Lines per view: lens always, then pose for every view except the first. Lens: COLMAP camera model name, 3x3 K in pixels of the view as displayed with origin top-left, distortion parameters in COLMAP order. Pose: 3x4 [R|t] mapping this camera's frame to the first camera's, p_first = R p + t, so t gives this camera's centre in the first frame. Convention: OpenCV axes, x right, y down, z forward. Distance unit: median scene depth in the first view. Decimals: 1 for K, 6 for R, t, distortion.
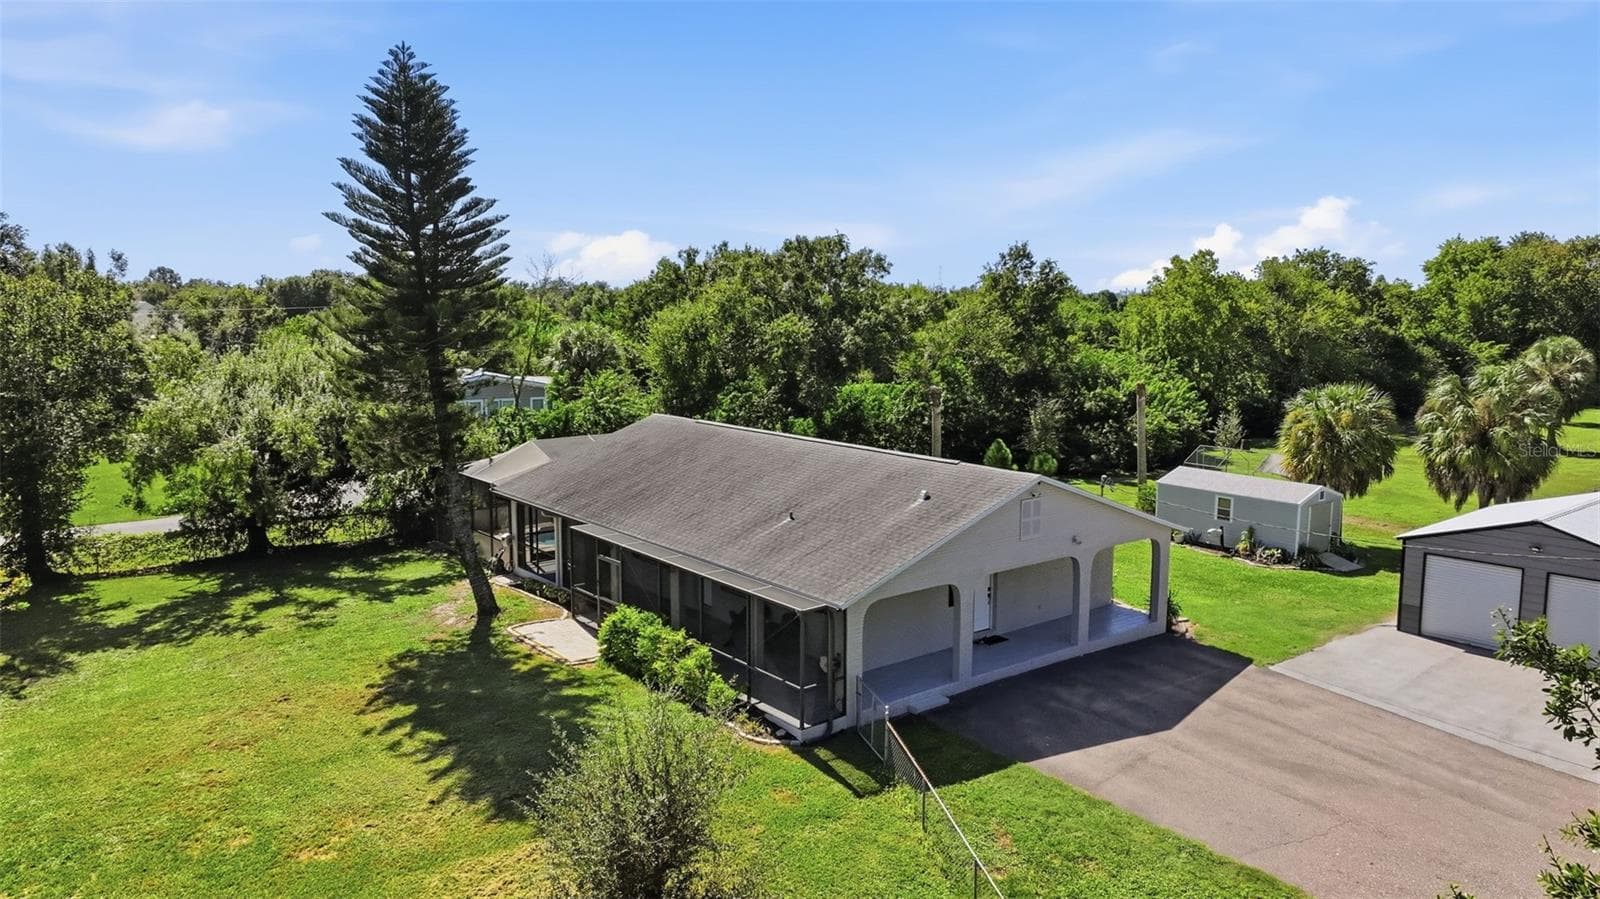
lens RADIAL K [[1115.5, 0, 806.1], [0, 1115.5, 440.3], [0, 0, 1]] dist [0.002279, 0.003377]
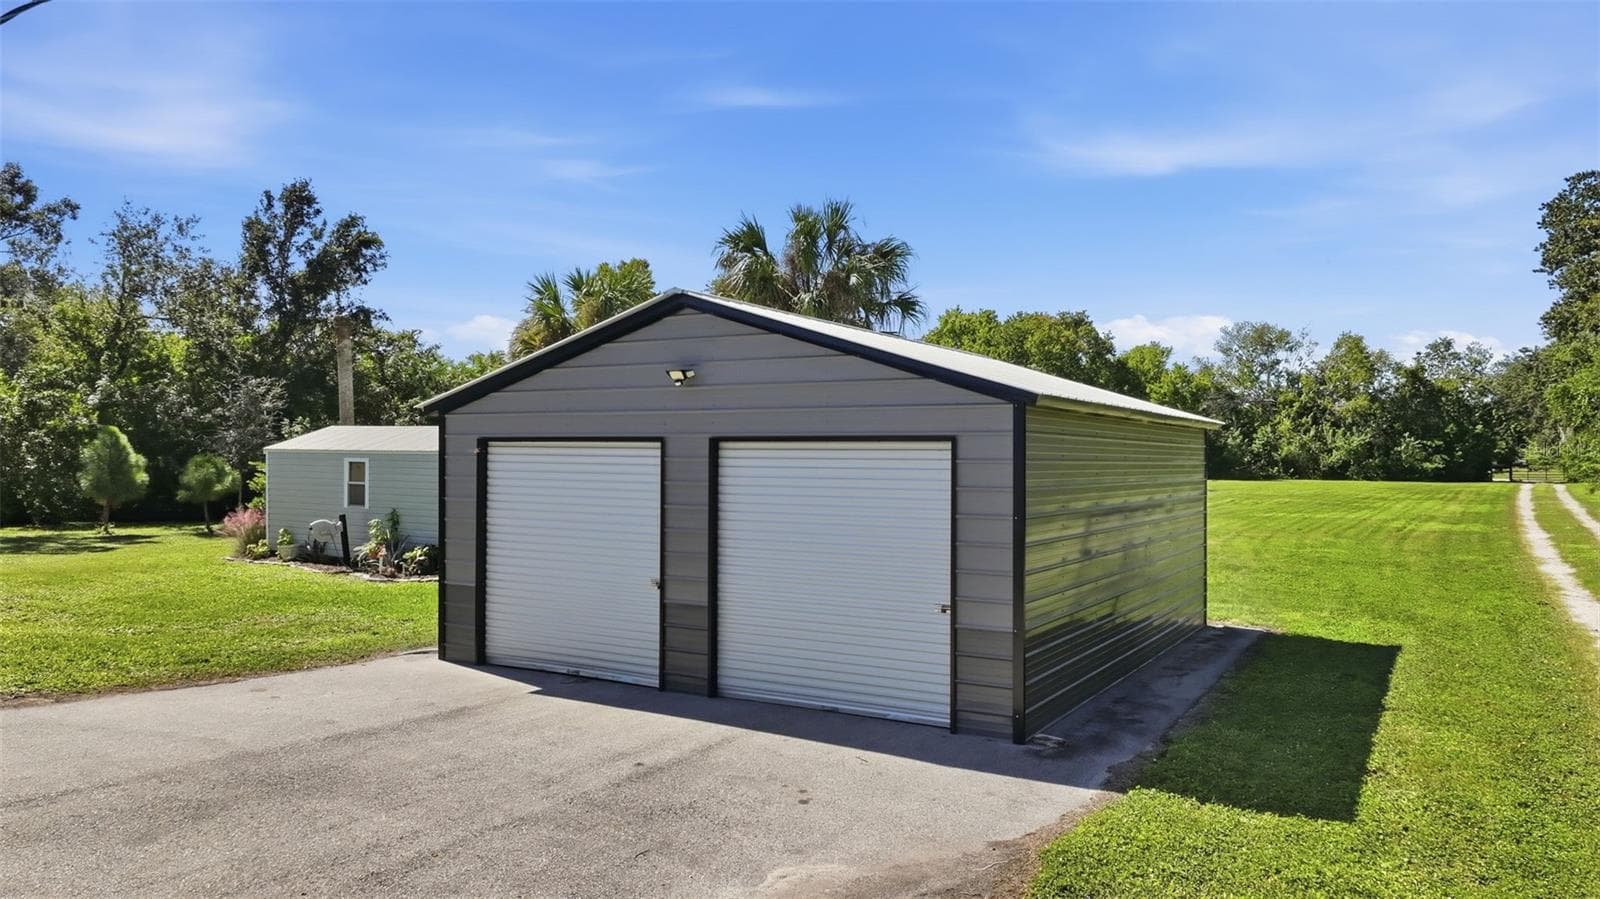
lens RADIAL K [[1115.5, 0, 806.1], [0, 1115.5, 440.3], [0, 0, 1]] dist [0.002279, 0.003377]
pose [[0.943931, 0.004042, 0.330119, 0.428768], [0.040769, 0.990845, -0.128704, 0.123976], [-0.327617, 0.134946, 0.935124, 0.491652]]
